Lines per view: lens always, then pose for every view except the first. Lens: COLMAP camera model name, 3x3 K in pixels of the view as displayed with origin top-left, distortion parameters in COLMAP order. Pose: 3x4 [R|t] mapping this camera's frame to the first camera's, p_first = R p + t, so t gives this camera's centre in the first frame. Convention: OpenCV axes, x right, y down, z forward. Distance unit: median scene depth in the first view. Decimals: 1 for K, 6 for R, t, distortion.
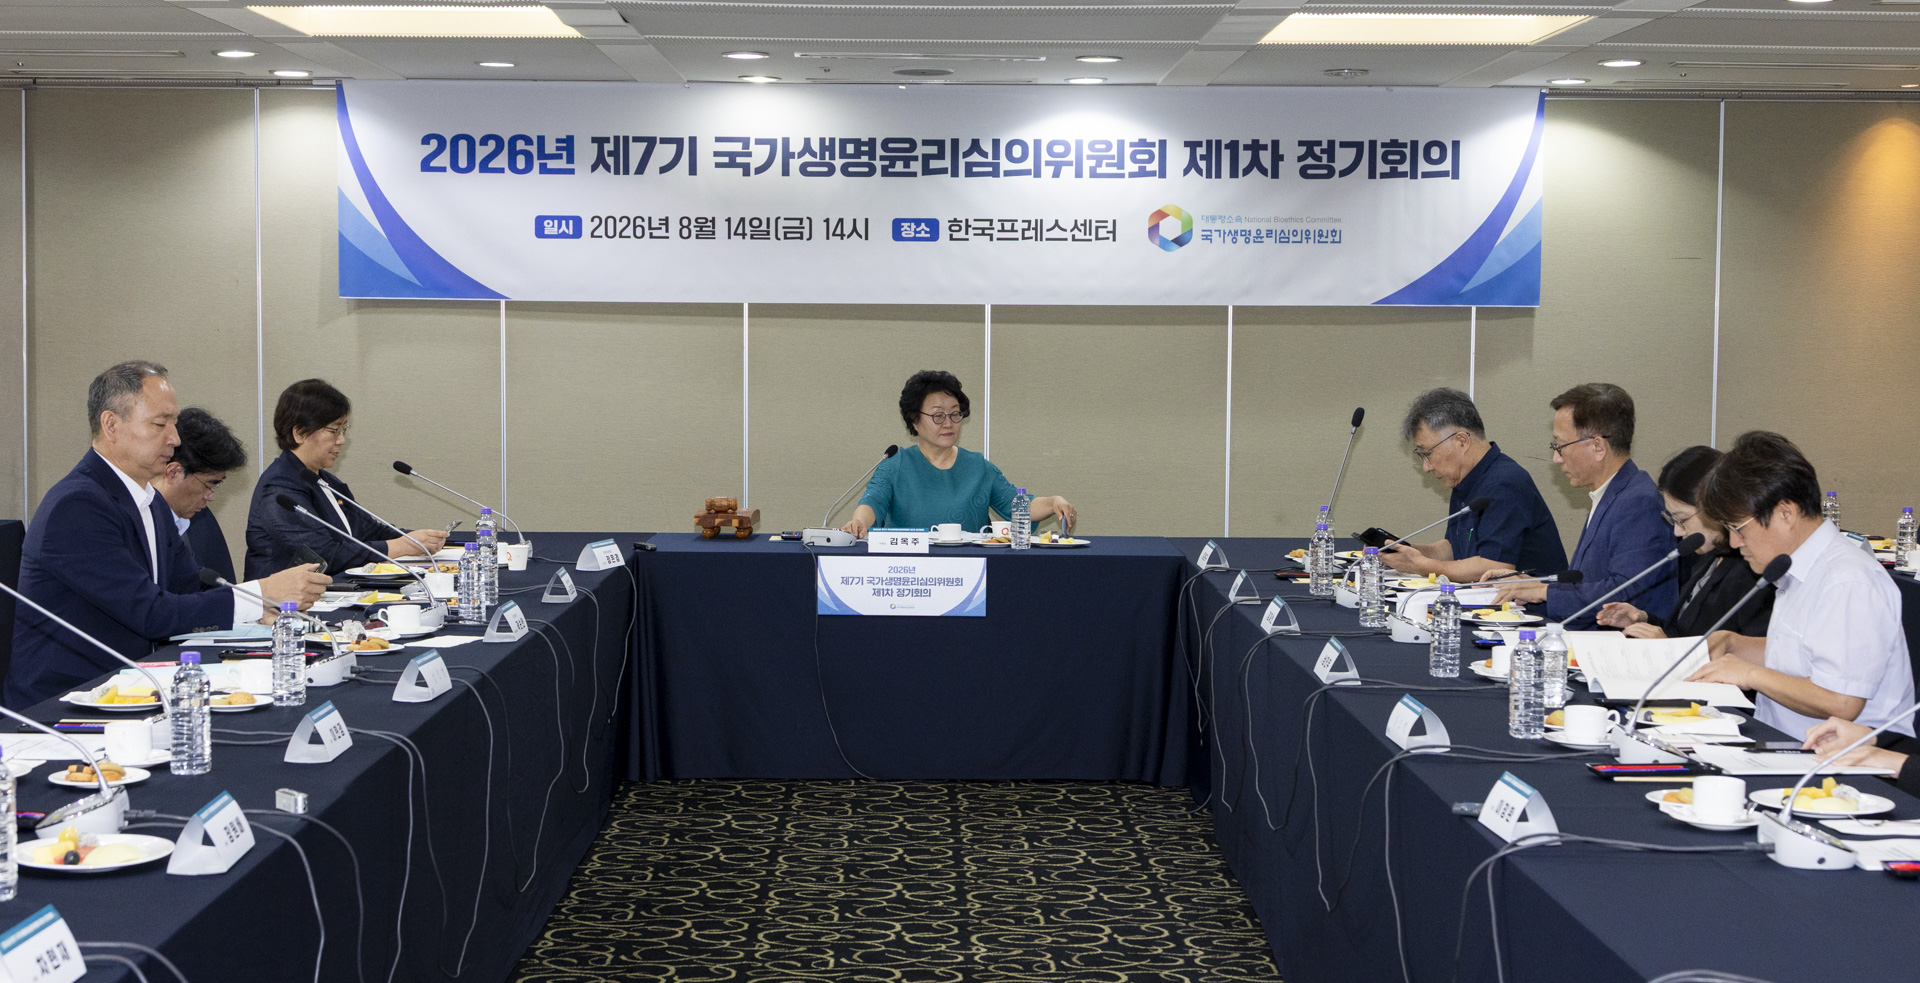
lens RADIAL K [[2866.7, 0, 922.8], [0, 2866.7, 546.8], [0, 0, 1]] dist [0.242432, -1.603509]
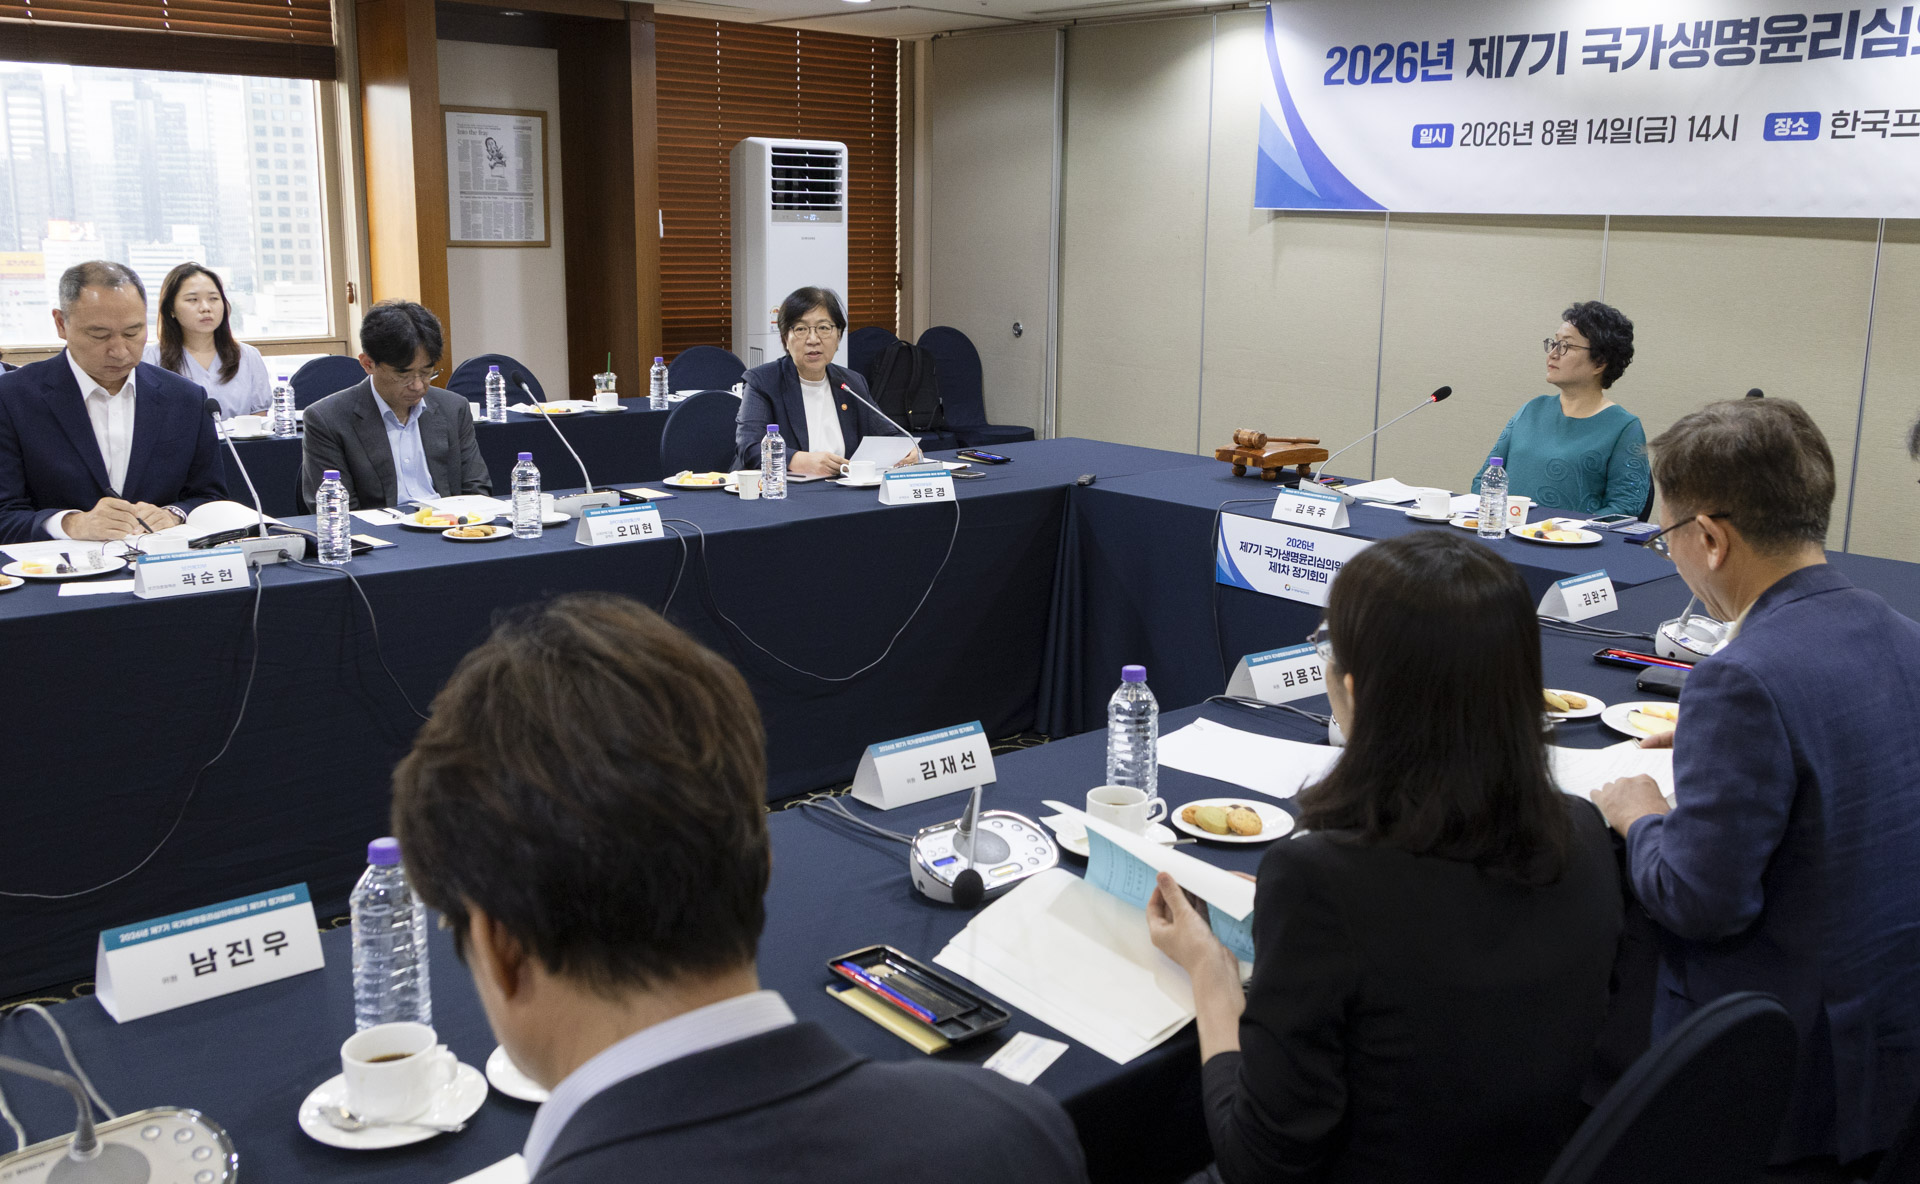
lens RADIAL K [[1718.4, 0, 1031.0], [0, 1718.4, 594.9], [0, 0, 1]] dist [0.004458, 0.011849]
pose [[0.685658, 0.164244, -0.709152, 0.224393], [-0.073308, 0.984840, 0.157215, -0.038364], [0.724223, -0.055809, 0.687304, 0.485887]]
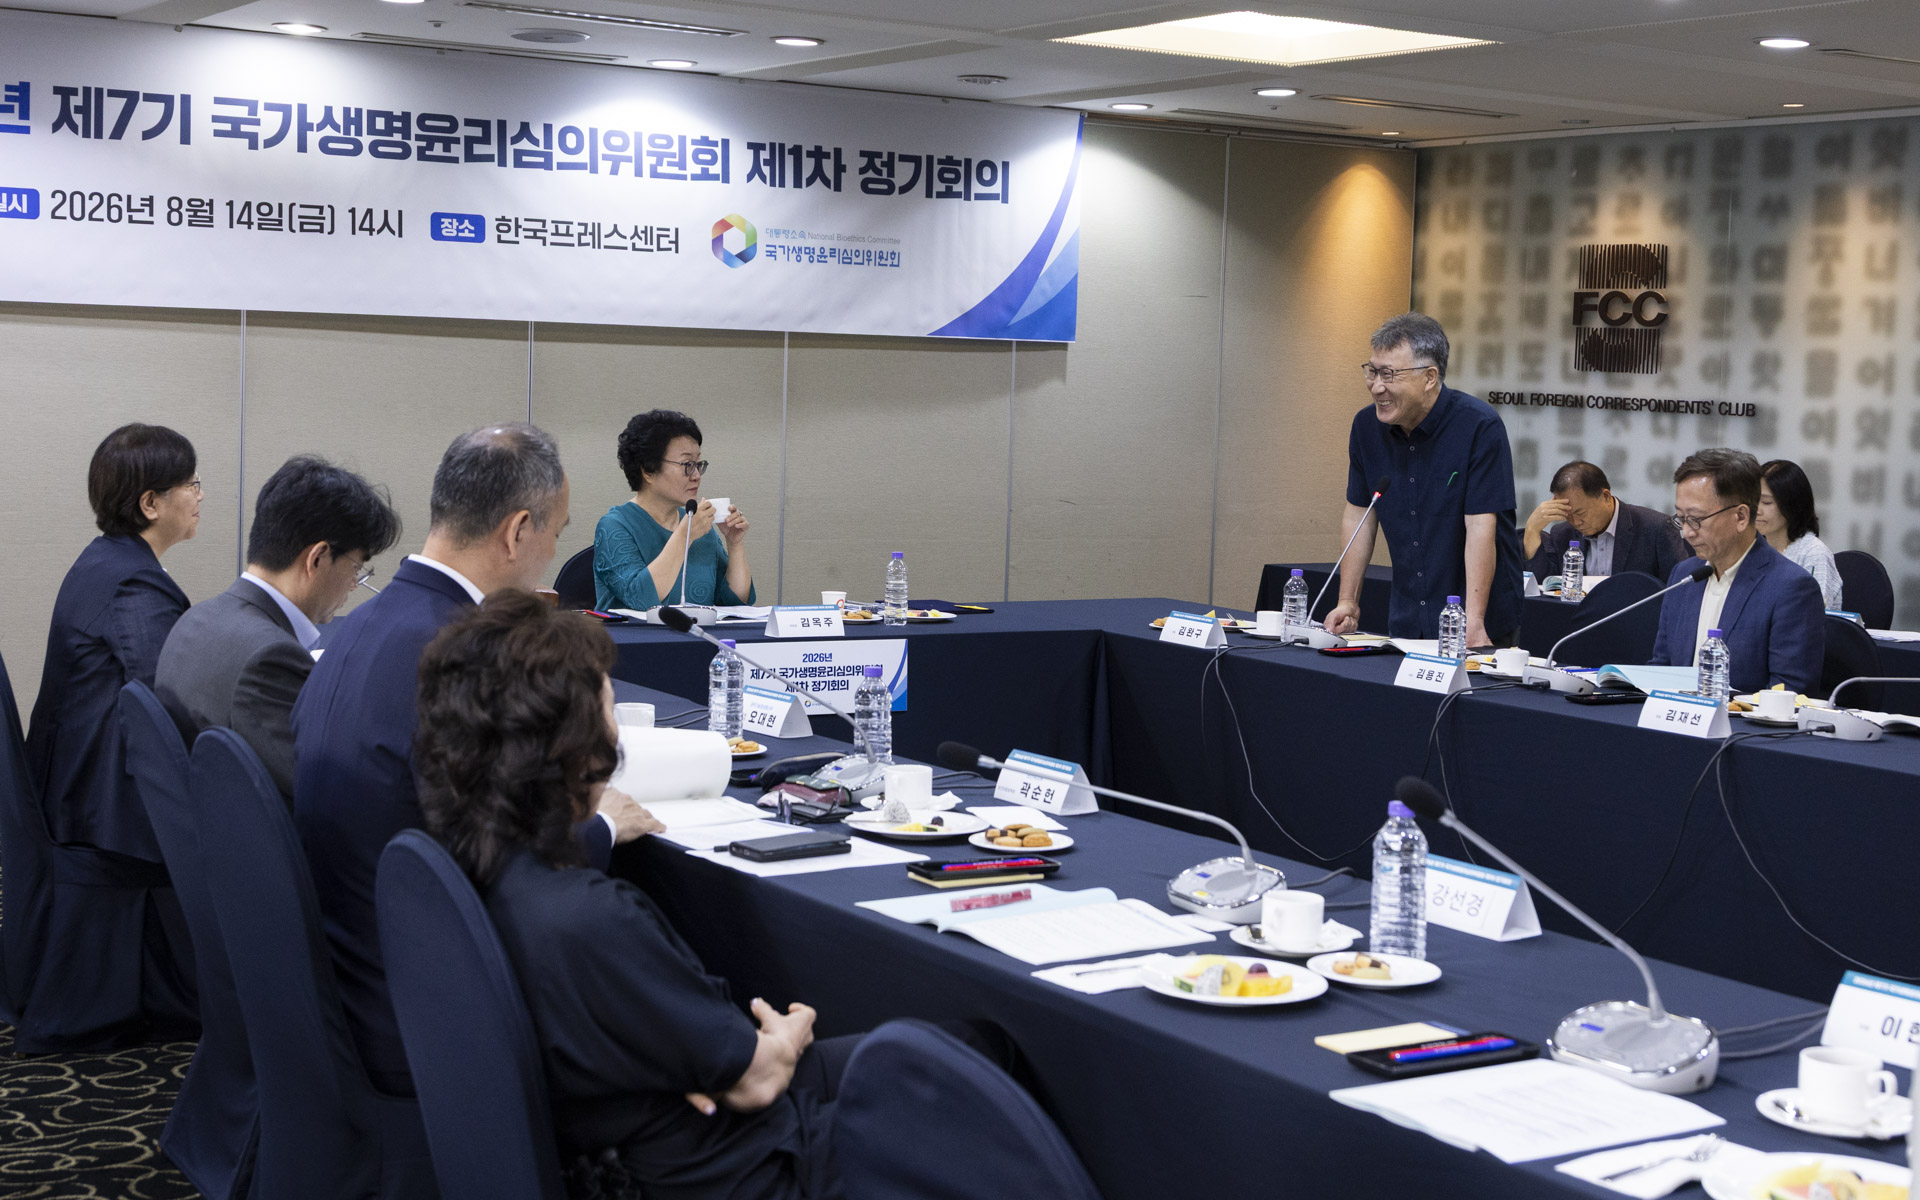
lens RADIAL K [[2727.7, 0, 960.0], [0, 2727.7, 600.0], [0, 0, 1]] dist [0.136338, -0.615504]
pose [[0.843840, -0.026328, 0.535948, -0.304203], [0.014809, 0.999558, 0.025785, -0.022124], [-0.536390, -0.013821, 0.843857, 0.260913]]
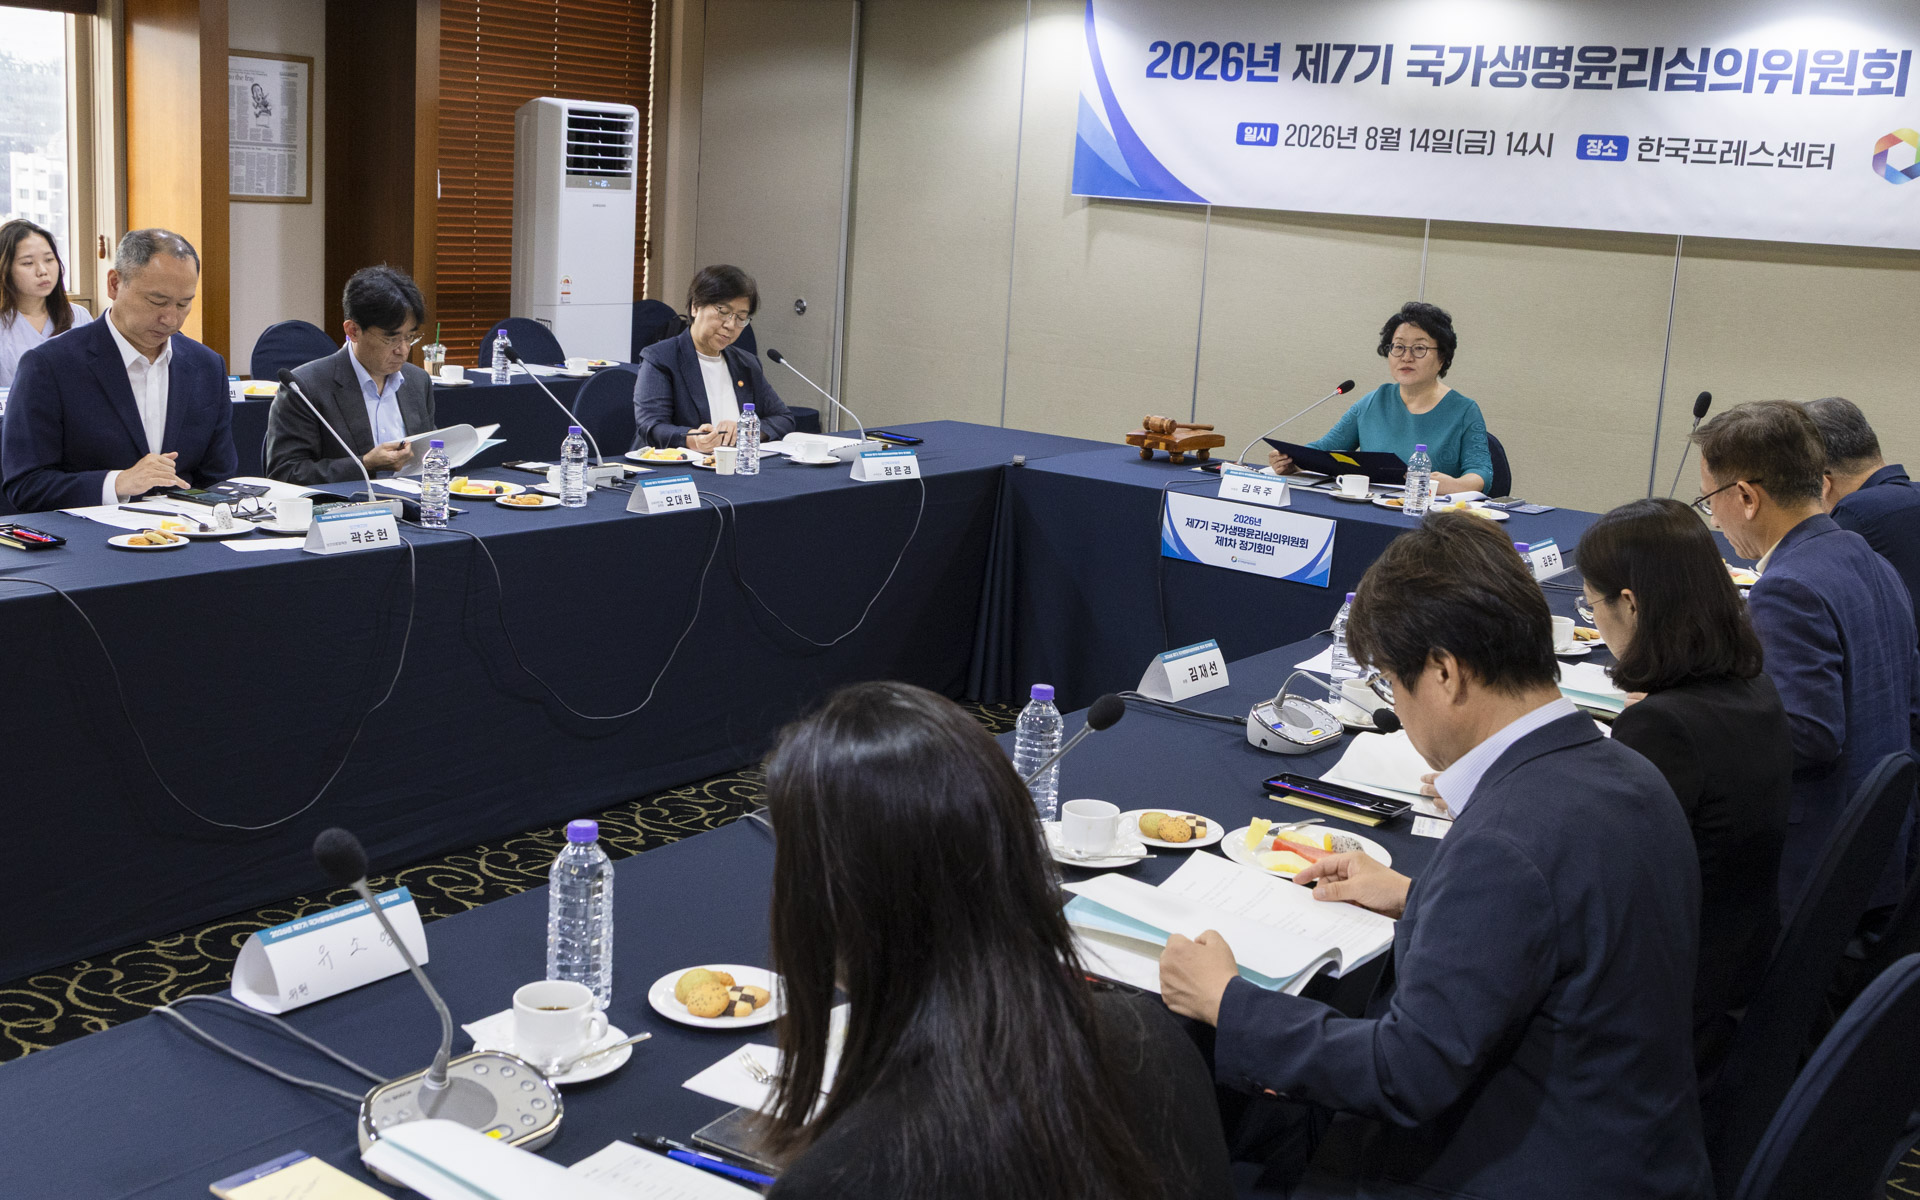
lens RADIAL K [[2043.8, 0, 955.0], [0, 2043.8, 574.6], [0, 0, 1]] dist [0.023165, 0.002553]
pose [[0.810493, 0.153977, -0.565148, 0.221536], [-0.101368, 0.987144, 0.123577, -0.035590], [0.576910, -0.042871, 0.815682, 0.339393]]
